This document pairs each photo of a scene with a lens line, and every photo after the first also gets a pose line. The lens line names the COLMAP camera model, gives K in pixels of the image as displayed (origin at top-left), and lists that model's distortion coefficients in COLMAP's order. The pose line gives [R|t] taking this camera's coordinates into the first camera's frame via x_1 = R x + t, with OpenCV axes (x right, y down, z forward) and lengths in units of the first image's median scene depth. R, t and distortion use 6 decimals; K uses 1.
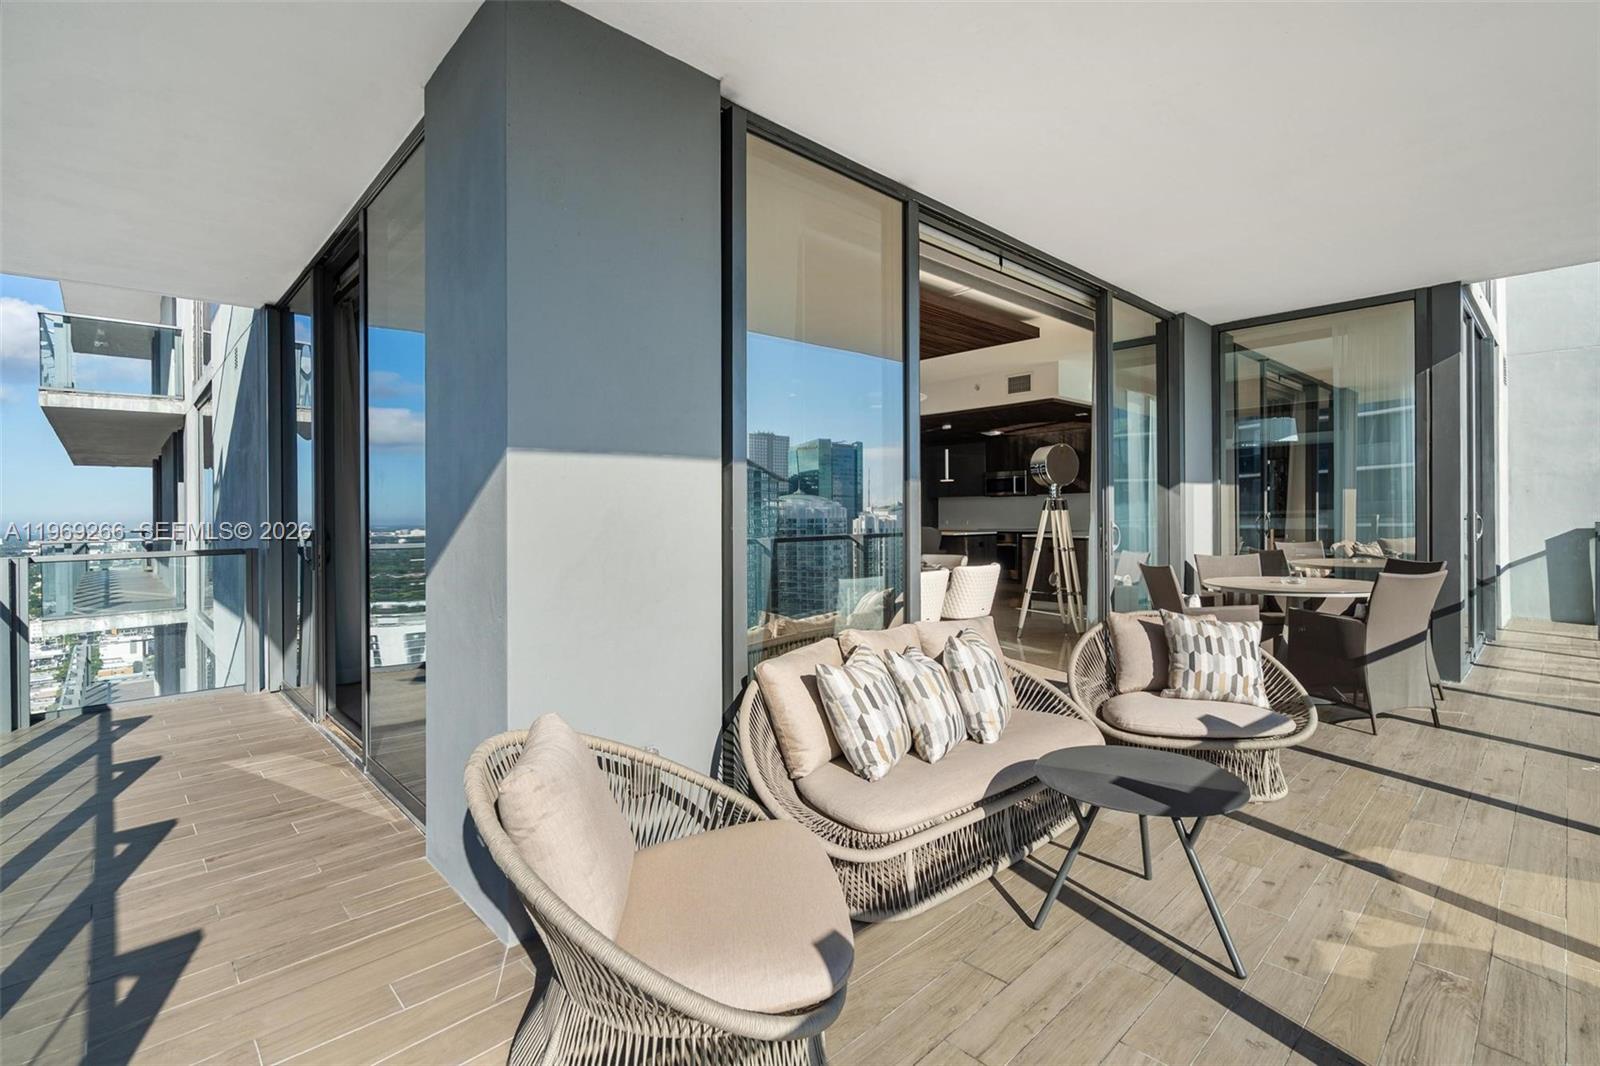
lens RADIAL K [[732.2, 0, 800.3], [0, 732.2, 510.7], [0, 0, 1]] dist [0.000385, 0.000112]
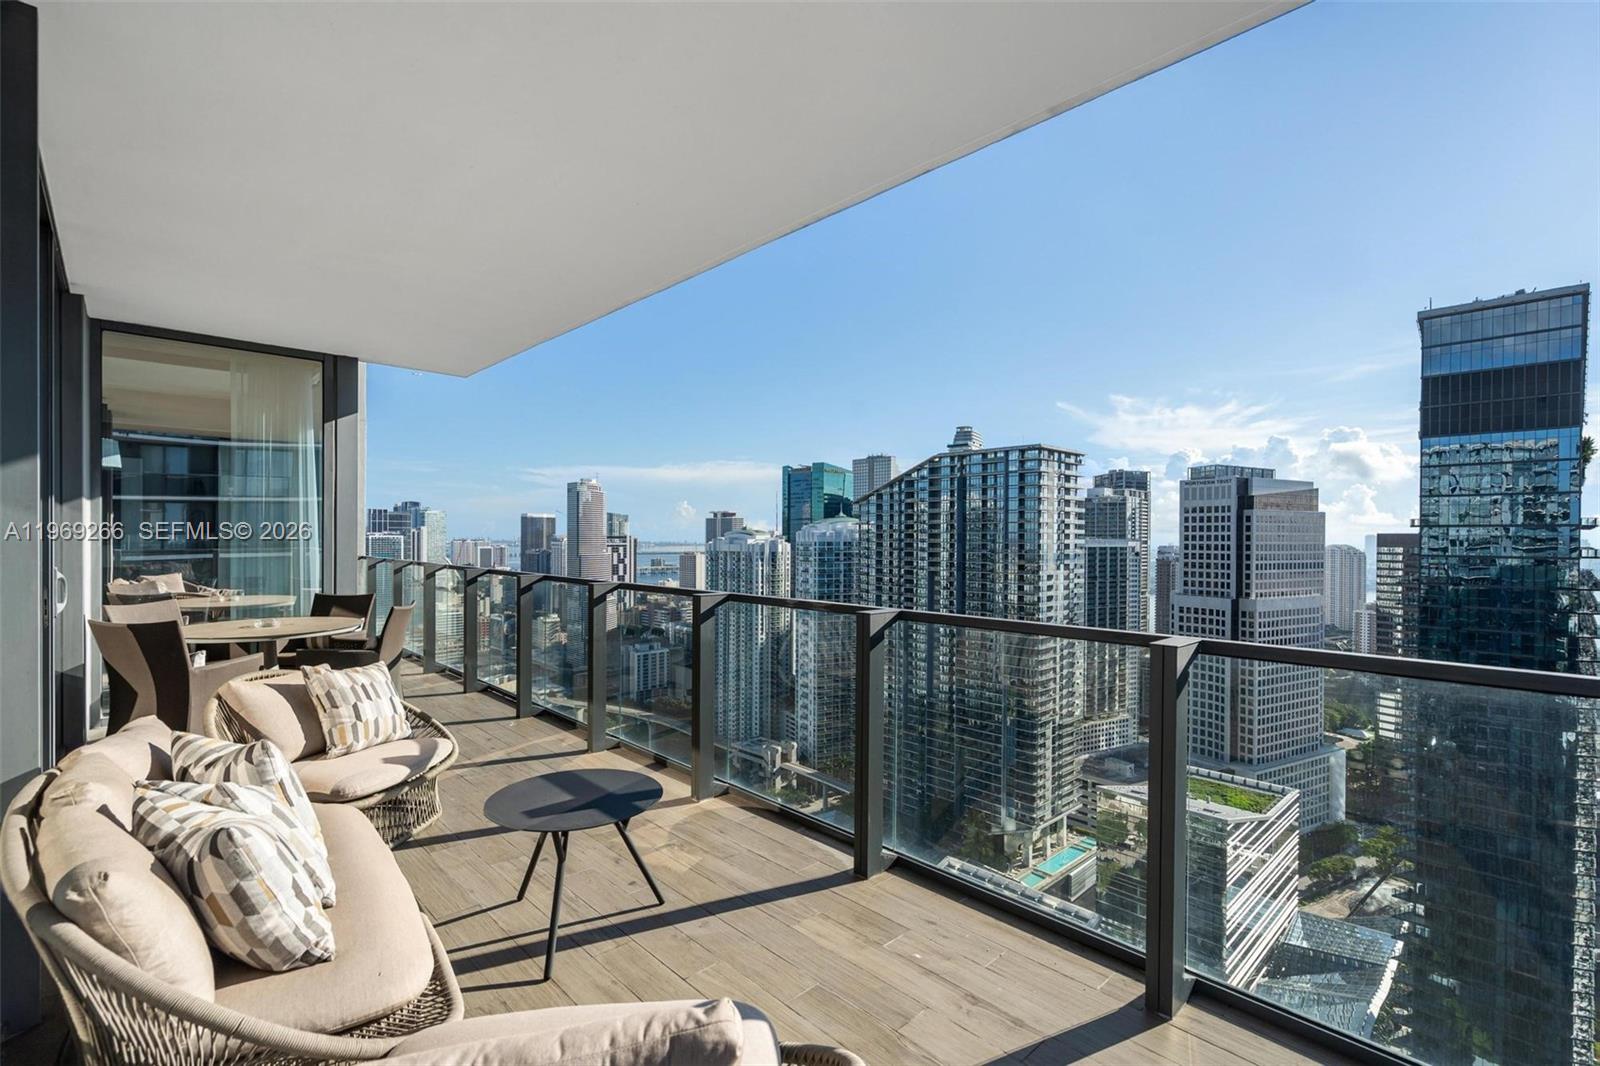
lens RADIAL K [[738.3, 0, 800.0], [0, 738.3, 533.0], [0, 0, 1]] dist [-0.001017, -0.000211]
pose [[0.012596, 0.015978, 0.999793, -0.455354], [-0.007748, 0.999844, -0.015881, -0.022490], [-0.999891, -0.007546, 0.012718, 0.409208]]
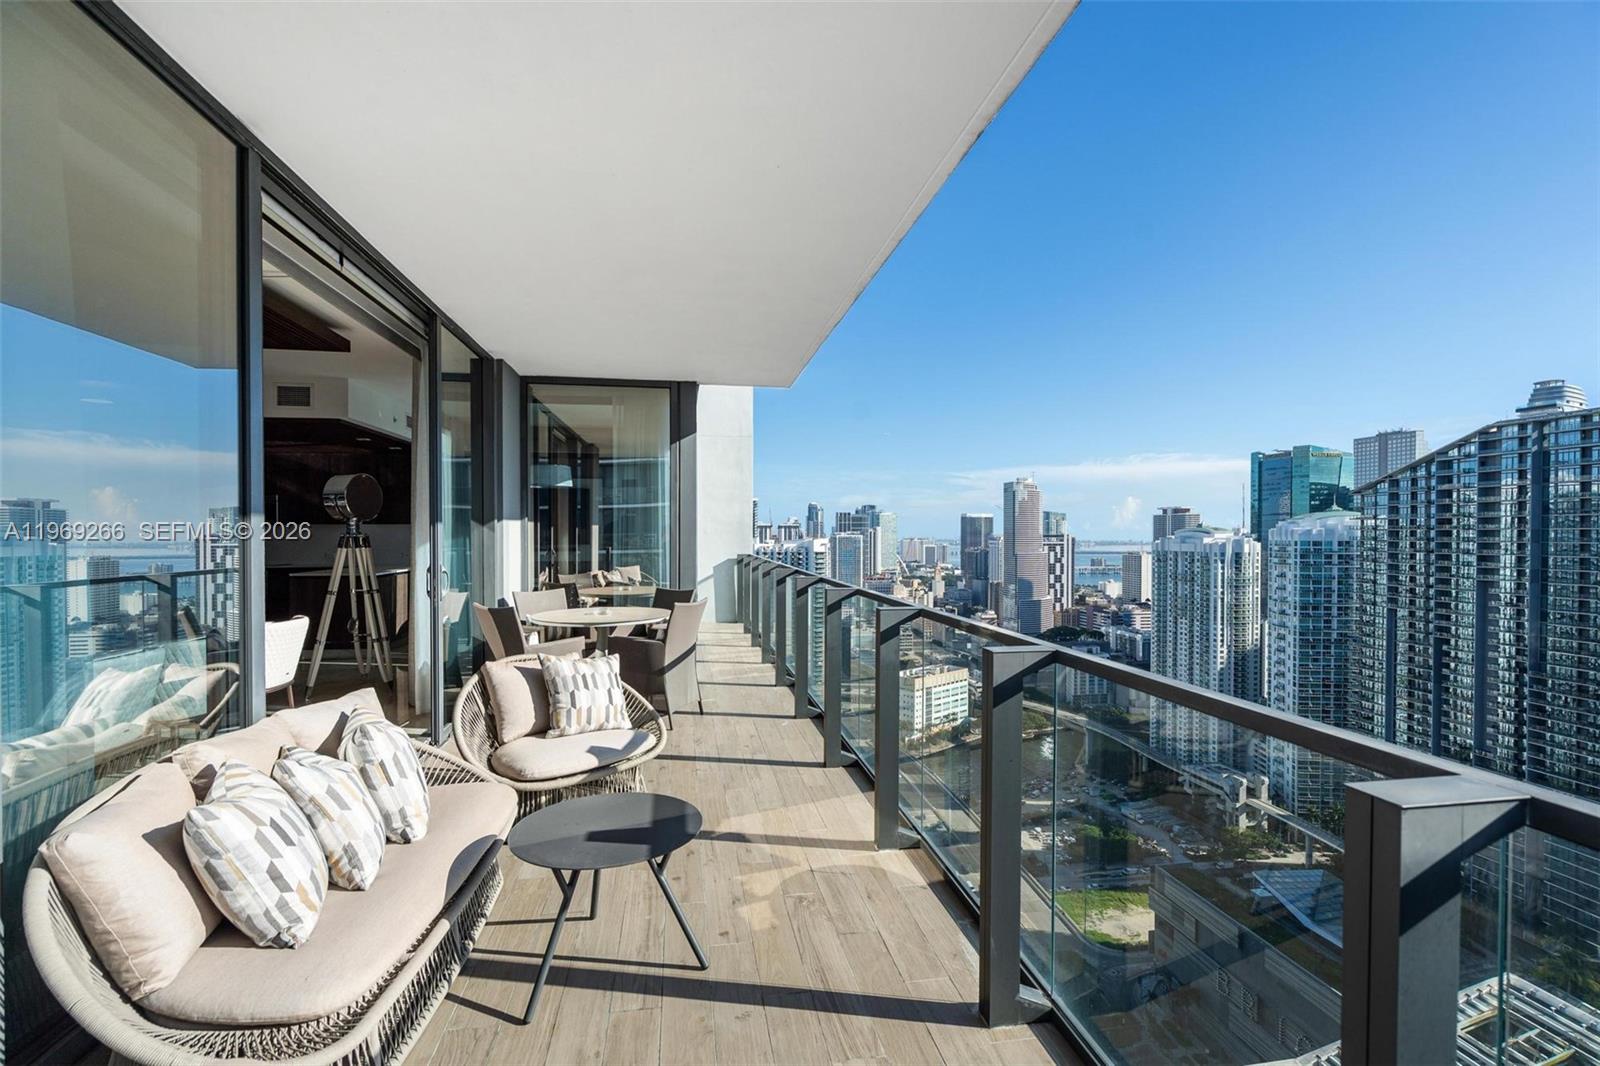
lens RADIAL K [[728.1, 0, 798.6], [0, 728.1, 537.2], [0, 0, 1]] dist [0.003898, 0.000510]
pose [[0.560091, 0.008186, 0.828391, -0.173682], [-0.009801, 0.999947, -0.003255, -0.033876], [-0.828373, -0.006296, 0.560141, 0.128914]]
